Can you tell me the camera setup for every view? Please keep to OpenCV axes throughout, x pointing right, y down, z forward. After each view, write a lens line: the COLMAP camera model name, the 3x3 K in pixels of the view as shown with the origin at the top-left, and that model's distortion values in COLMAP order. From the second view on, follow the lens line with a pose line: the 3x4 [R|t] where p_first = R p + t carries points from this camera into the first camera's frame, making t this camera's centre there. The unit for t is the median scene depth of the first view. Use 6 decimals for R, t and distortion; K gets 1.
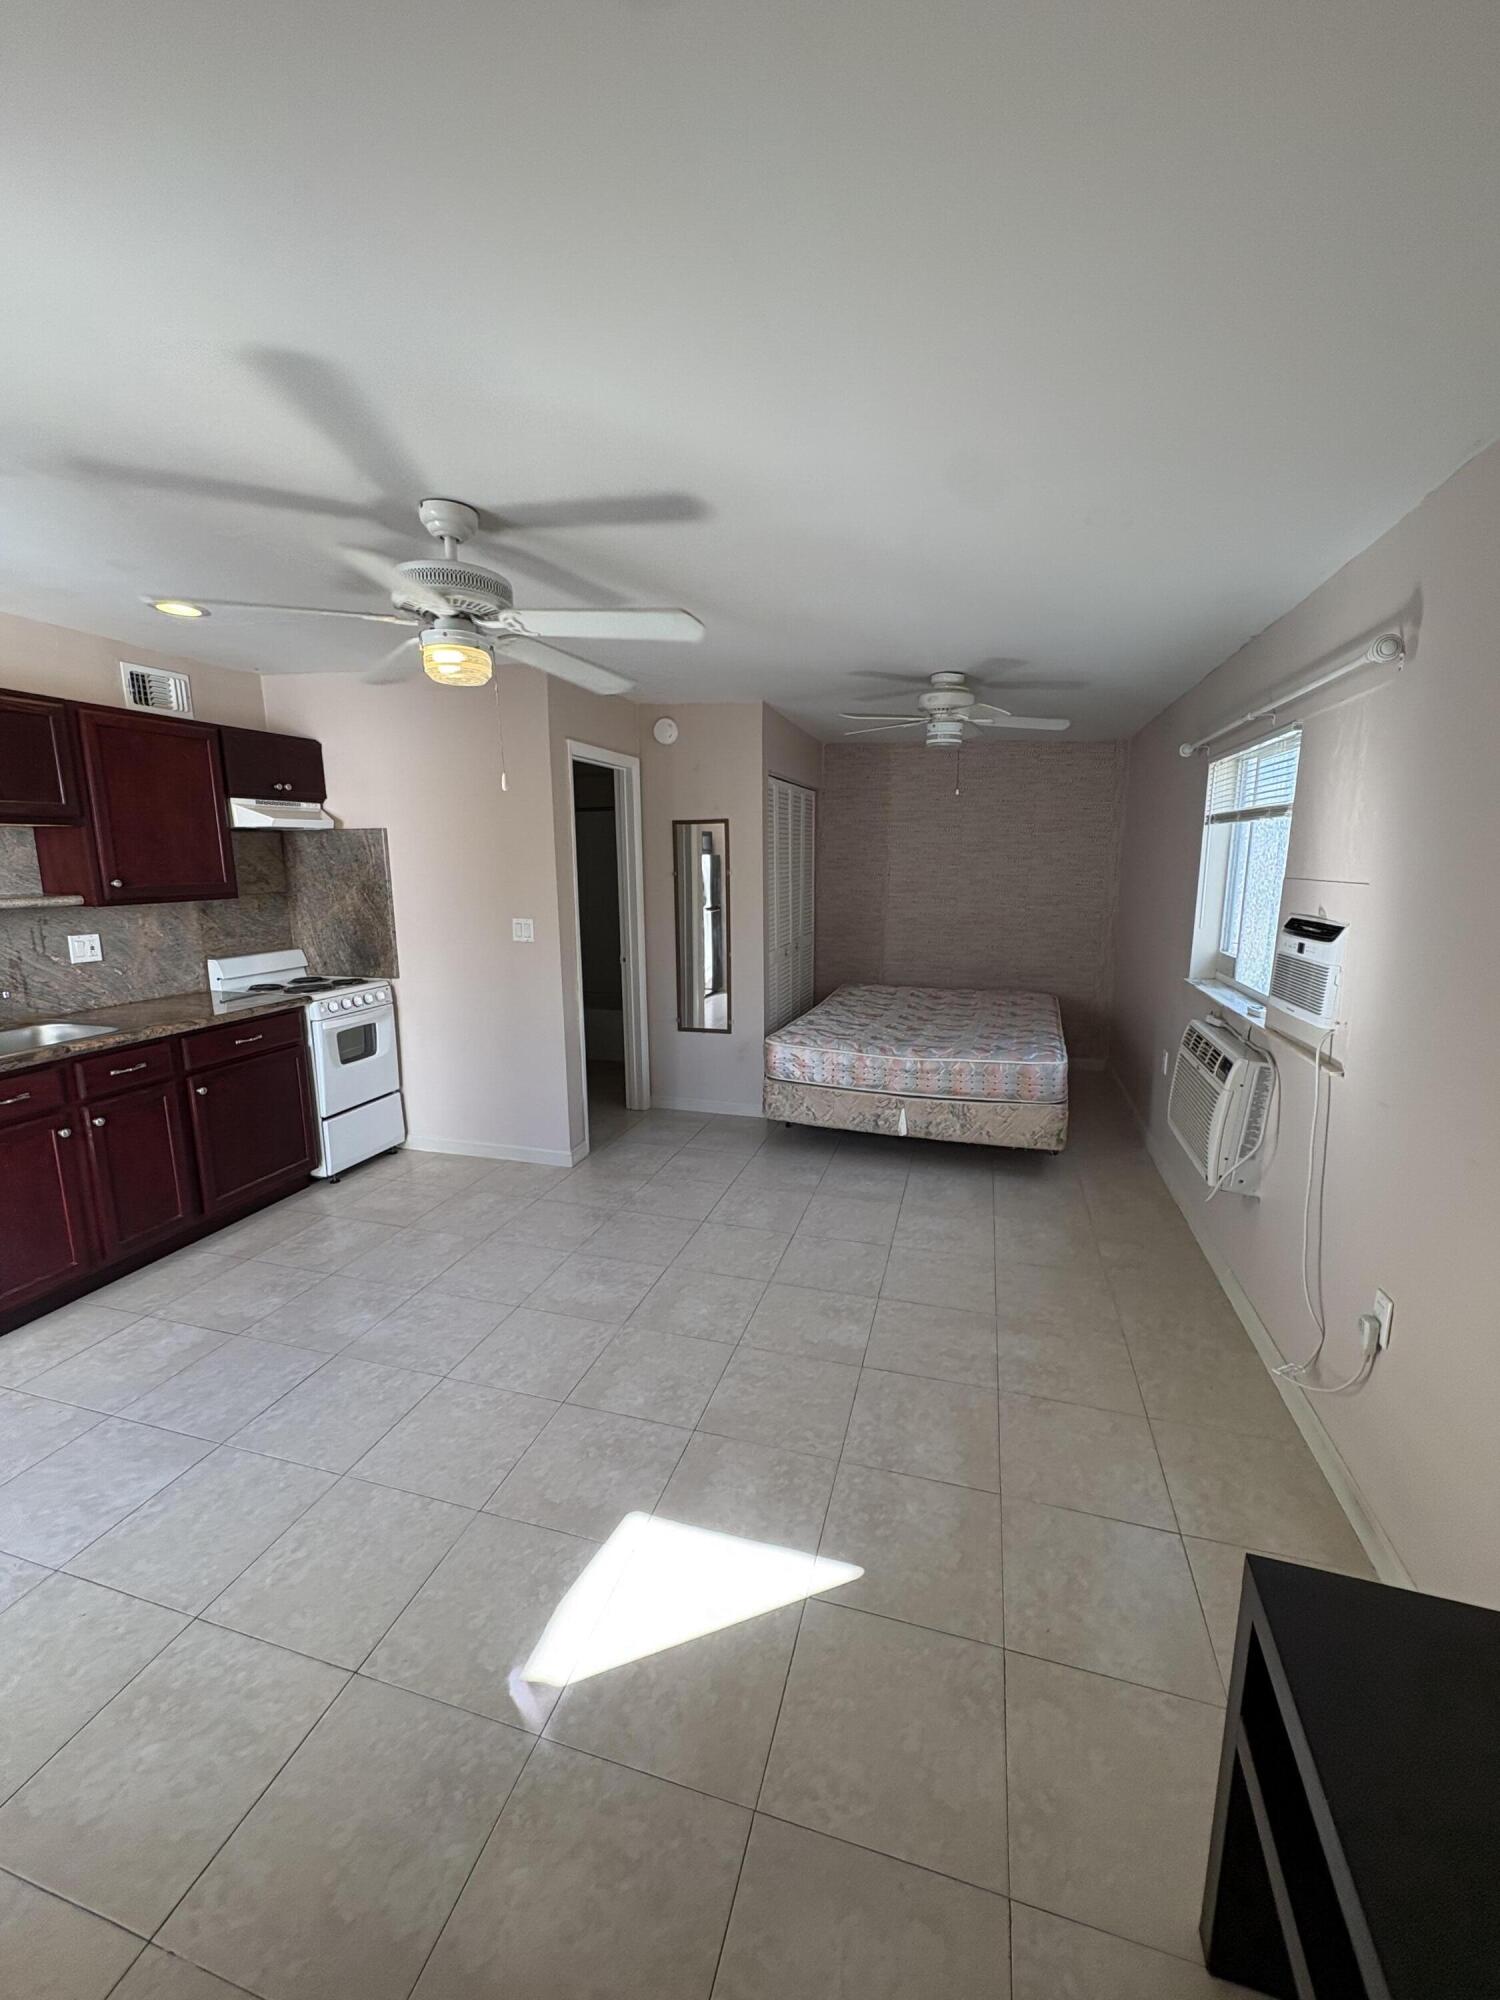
lens RADIAL K [[787.5, 0, 753.3], [0, 787.5, 994.4], [0, 0, 1]] dist [0.006648, -0.000515]
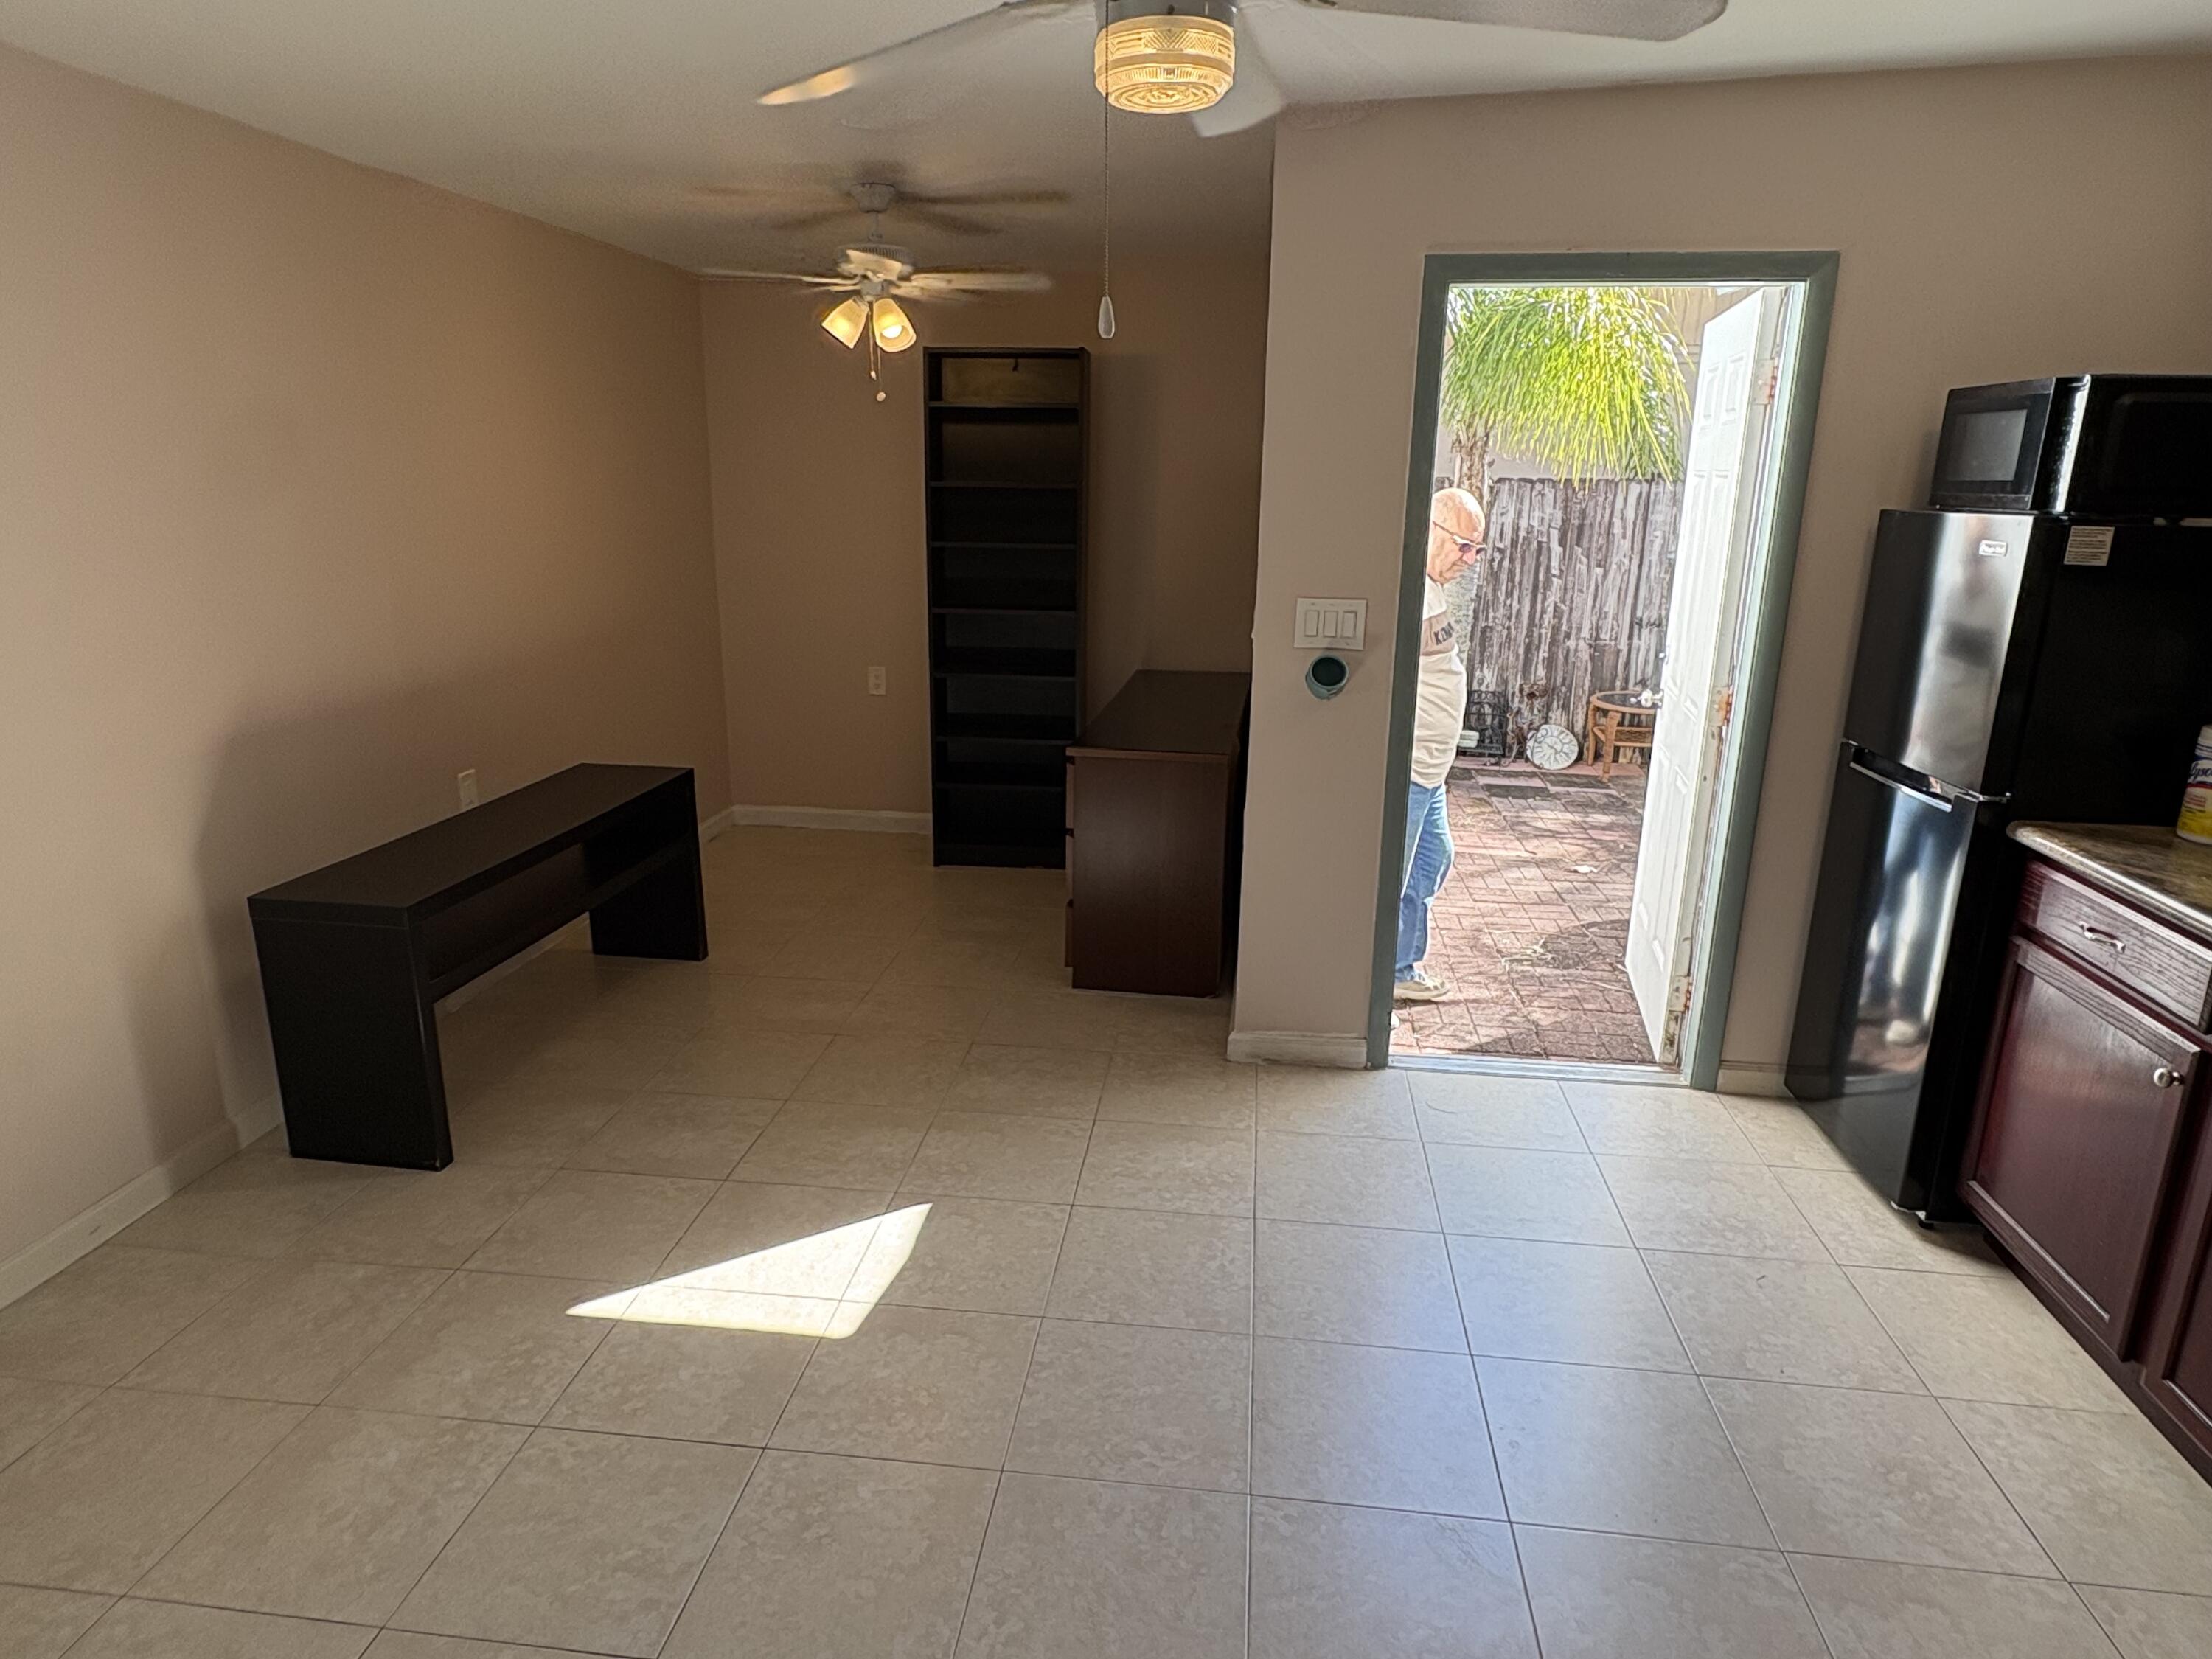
lens RADIAL K [[1287.2, 0, 1101.7], [0, 1287.2, 817.5], [0, 0, 1]] dist [0.003272, 0.002190]
pose [[-0.986972, 0.038238, -0.156284, -0.160098], [-0.032907, 0.902841, 0.428714, -0.262287], [0.157493, 0.428271, -0.889820, 1.414481]]
